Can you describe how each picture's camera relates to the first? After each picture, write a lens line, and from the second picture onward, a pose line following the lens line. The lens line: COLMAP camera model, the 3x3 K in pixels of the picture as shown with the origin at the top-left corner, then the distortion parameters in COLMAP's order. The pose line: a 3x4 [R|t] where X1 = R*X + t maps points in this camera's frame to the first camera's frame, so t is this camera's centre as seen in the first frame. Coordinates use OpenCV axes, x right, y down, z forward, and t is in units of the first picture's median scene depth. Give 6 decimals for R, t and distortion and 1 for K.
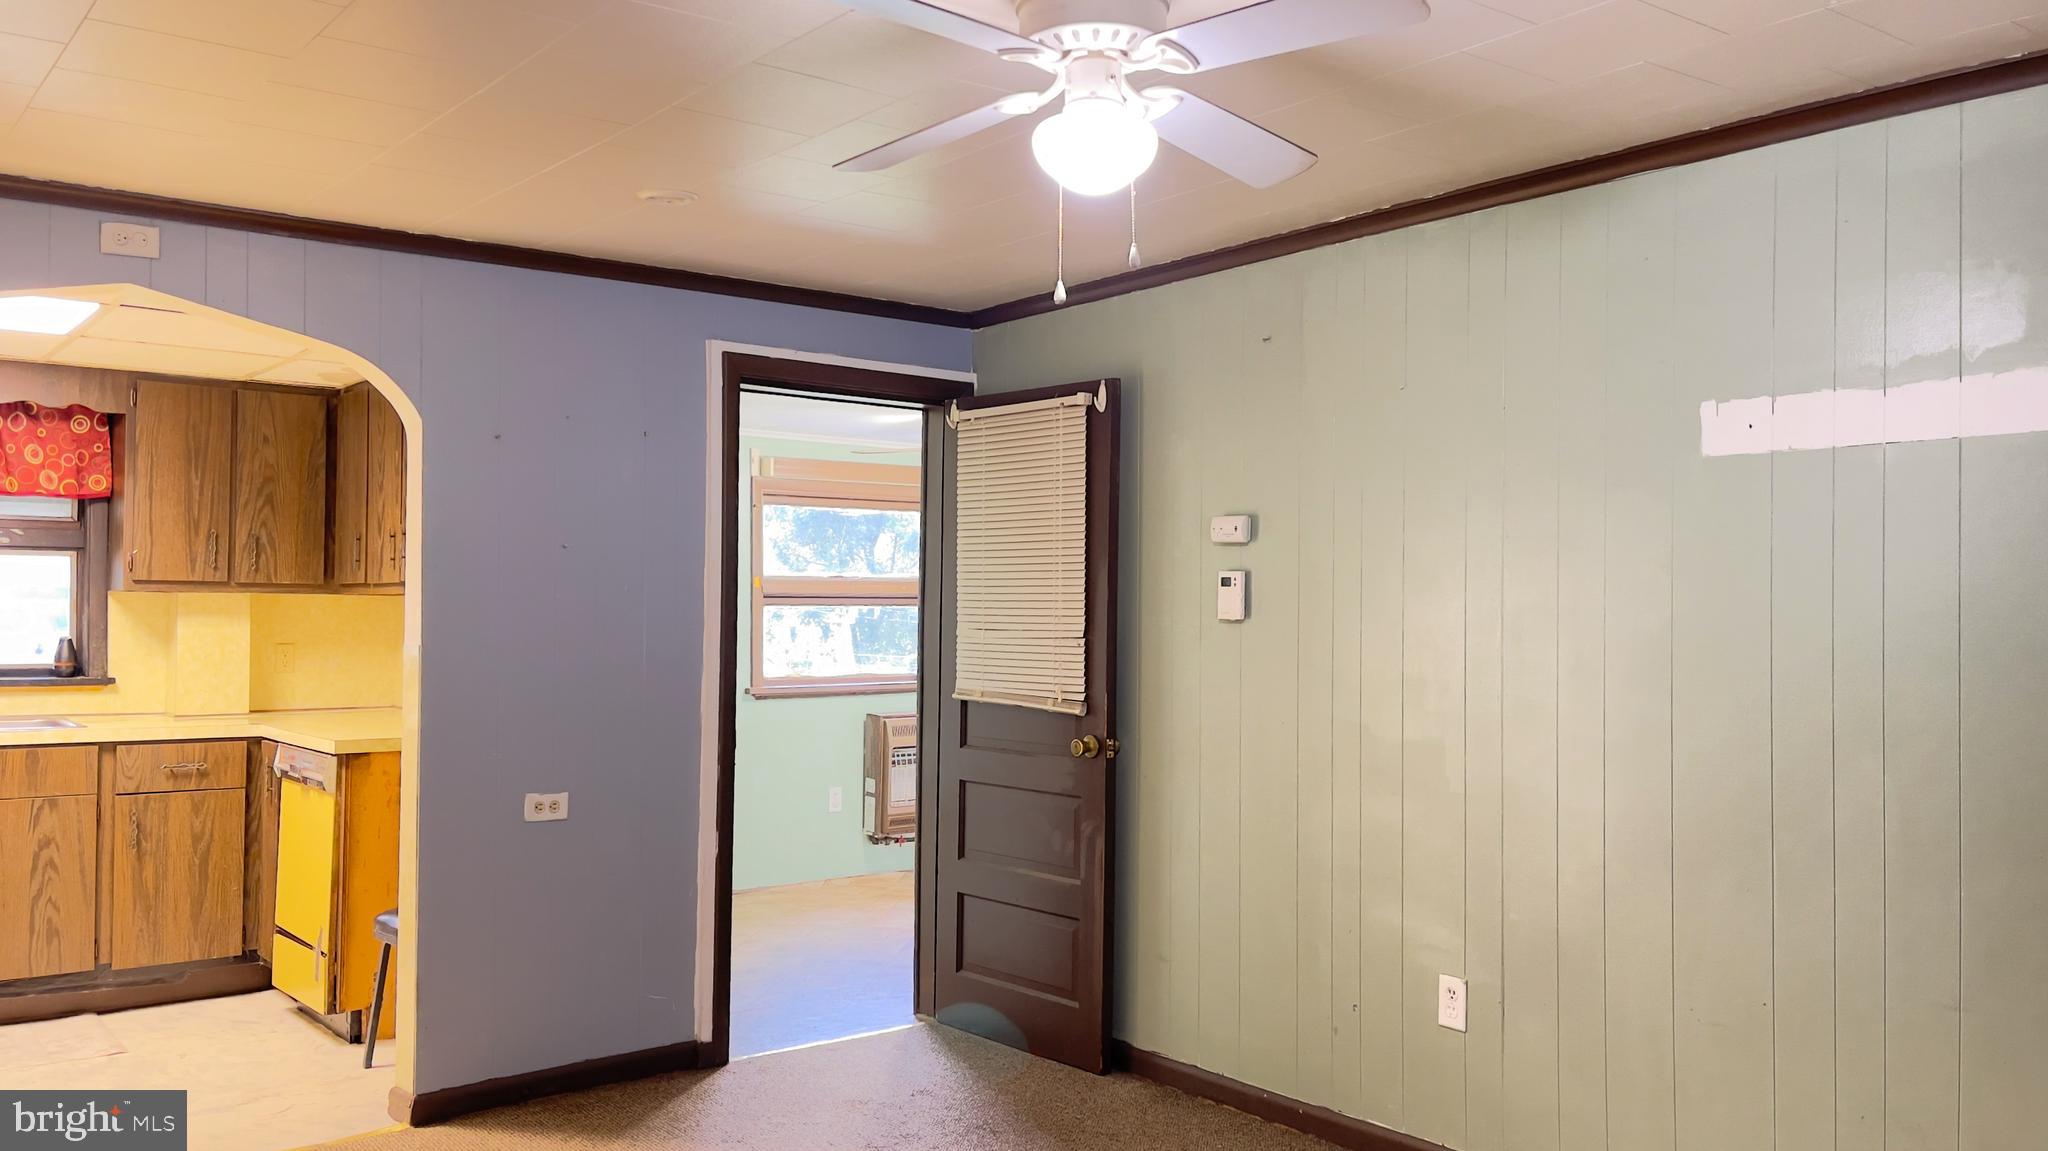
lens RADIAL K [[1633.8, 0, 1011.9], [0, 1633.8, 575.6], [0, 0, 1]] dist [0.112206, -0.136516]
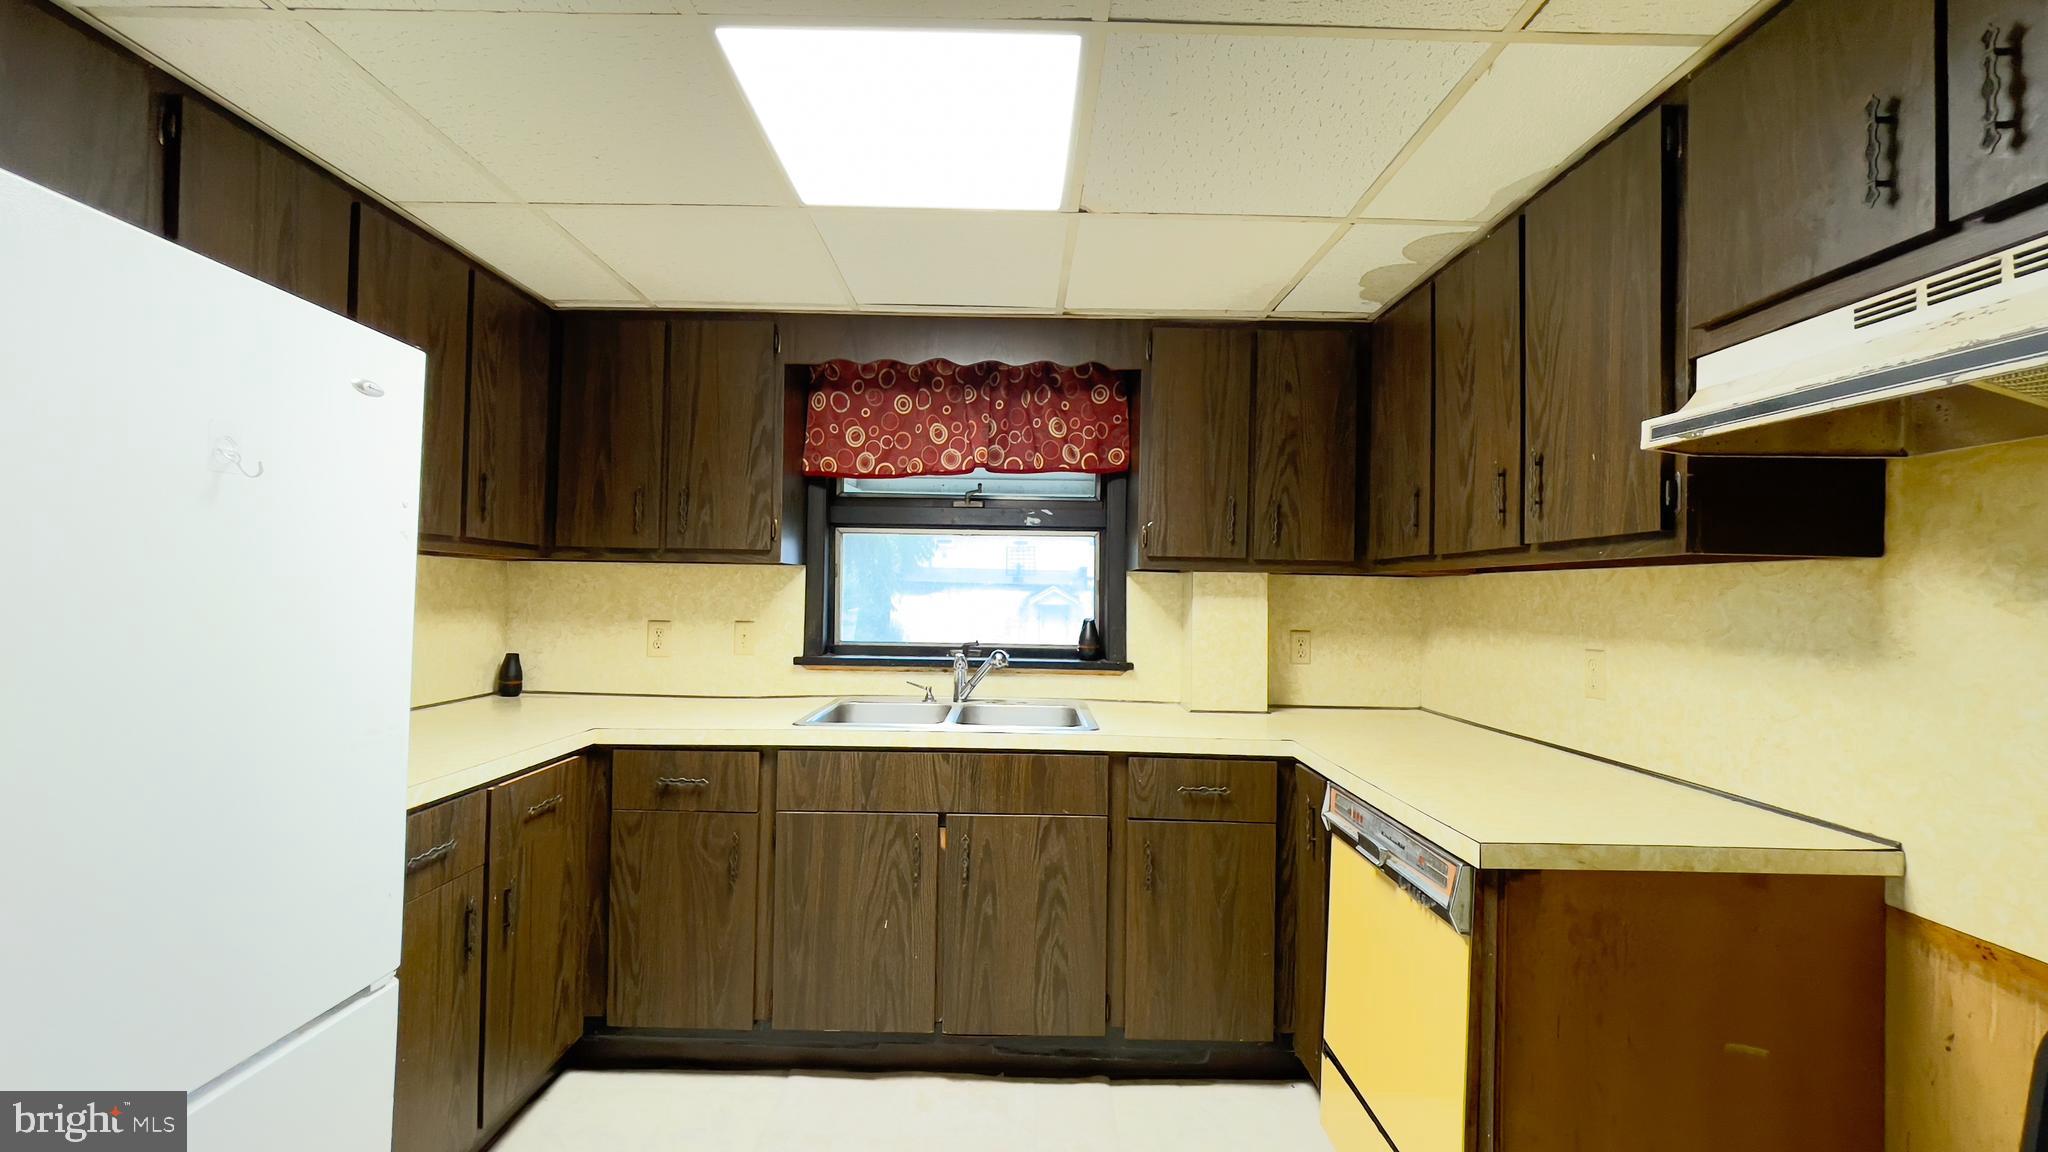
lens RADIAL K [[786.6, 0, 1021.4], [0, 786.6, 593.0], [0, 0, 1]] dist [0.000385, -0.000004]
pose [[0.787541, 0.005144, -0.616240, -0.320385], [0.004271, 0.999896, 0.013805, 0.015599], [0.616247, -0.013504, 0.787437, 0.624814]]
